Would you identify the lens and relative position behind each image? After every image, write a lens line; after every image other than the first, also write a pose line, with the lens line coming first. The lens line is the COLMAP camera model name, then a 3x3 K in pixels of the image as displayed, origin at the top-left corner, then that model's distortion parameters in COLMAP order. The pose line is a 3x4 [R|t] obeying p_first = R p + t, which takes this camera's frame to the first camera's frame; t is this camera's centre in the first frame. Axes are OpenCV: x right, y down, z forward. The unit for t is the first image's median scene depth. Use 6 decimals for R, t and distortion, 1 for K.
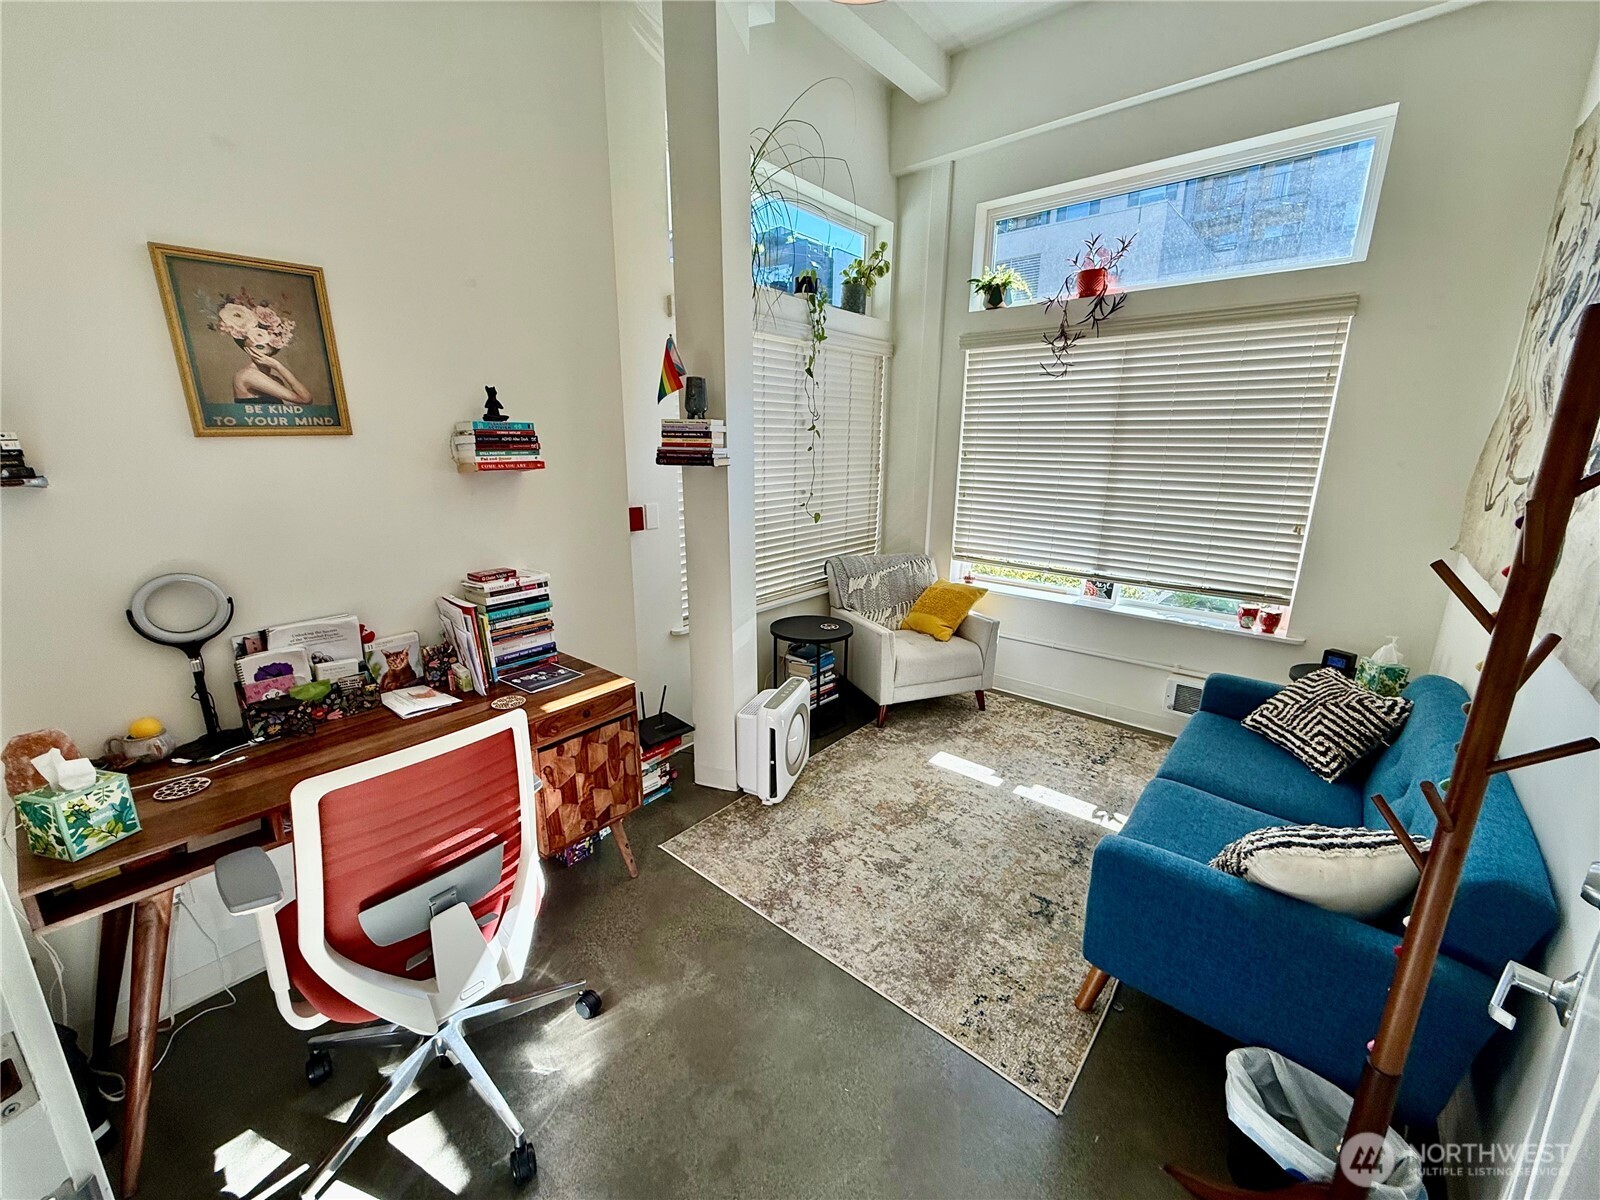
lens RADIAL K [[638.9, 0, 799.9], [0, 638.9, 599.1], [0, 0, 1]] dist [-0.000378, -0.000628]
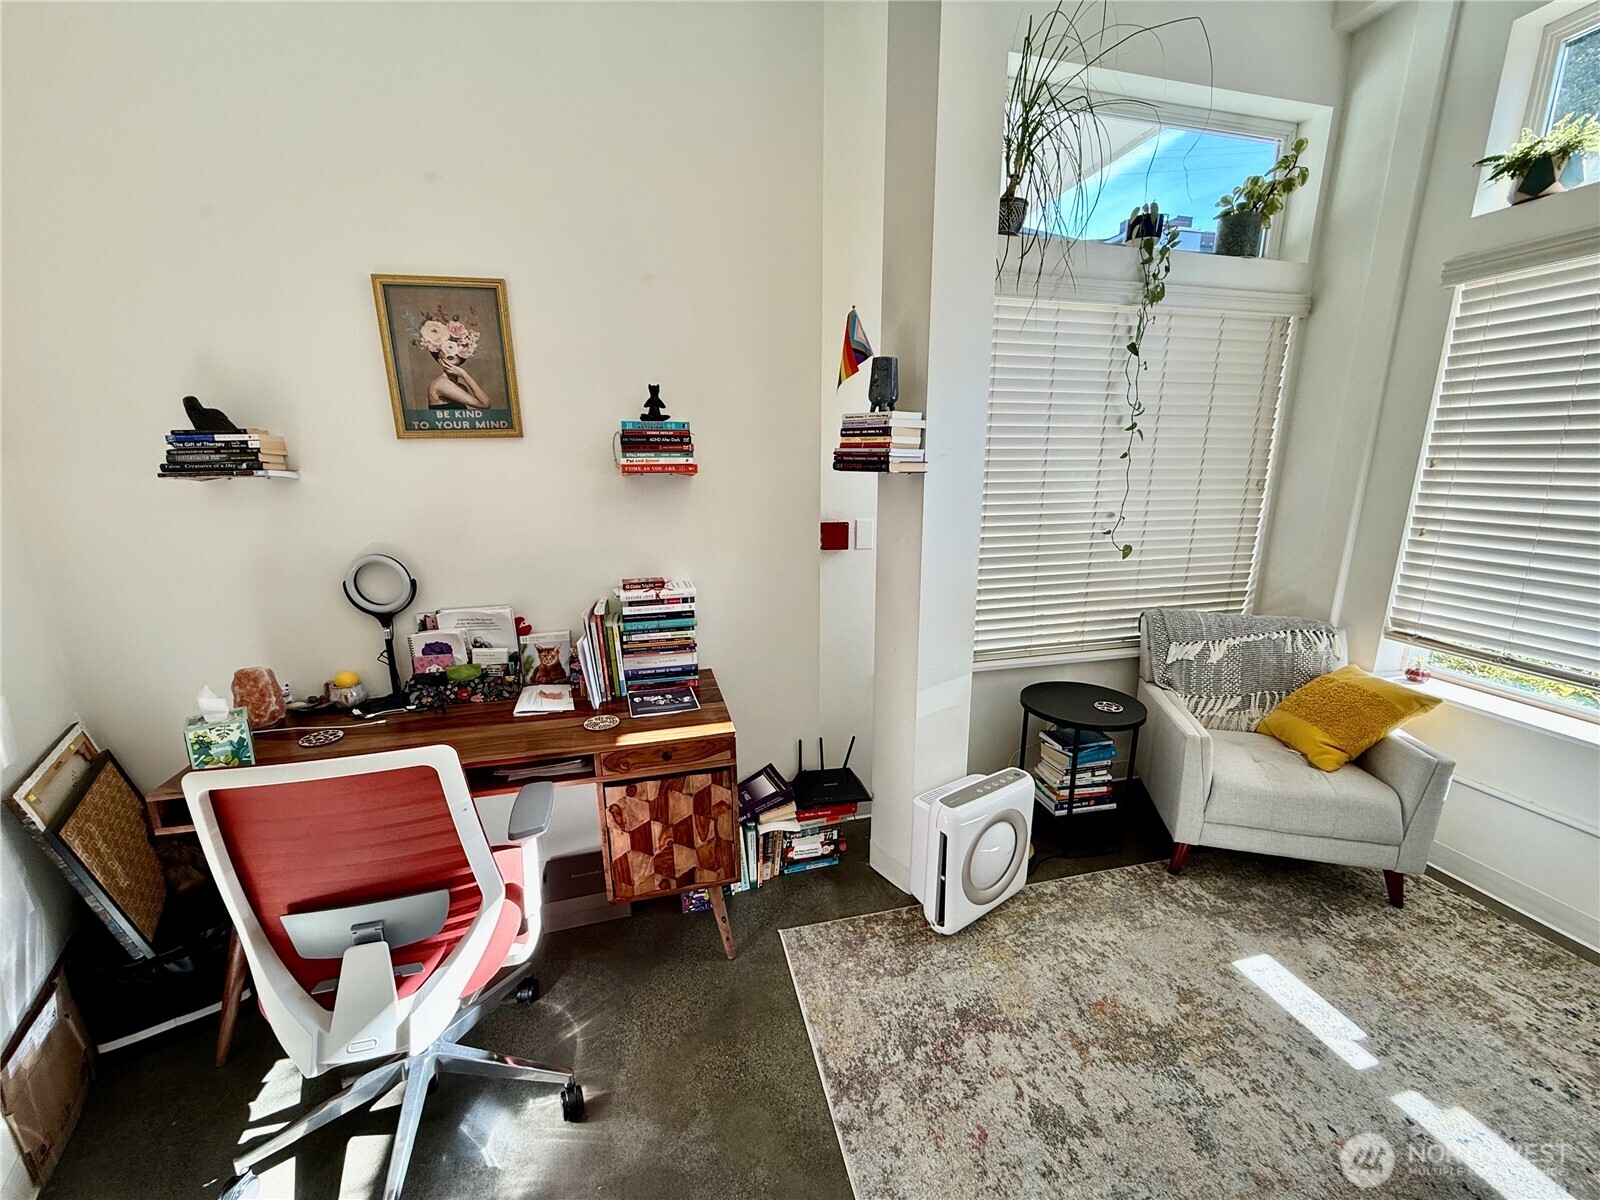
lens RADIAL K [[638.9, 0, 797.9], [0, 638.9, 601.4], [0, 0, 1]] dist [-0.000378, -0.000628]
pose [[0.809483, 0.120787, -0.574585, 0.228937], [-0.135573, 0.990617, 0.017246, -0.053590], [0.571277, 0.063938, 0.818263, 0.322085]]
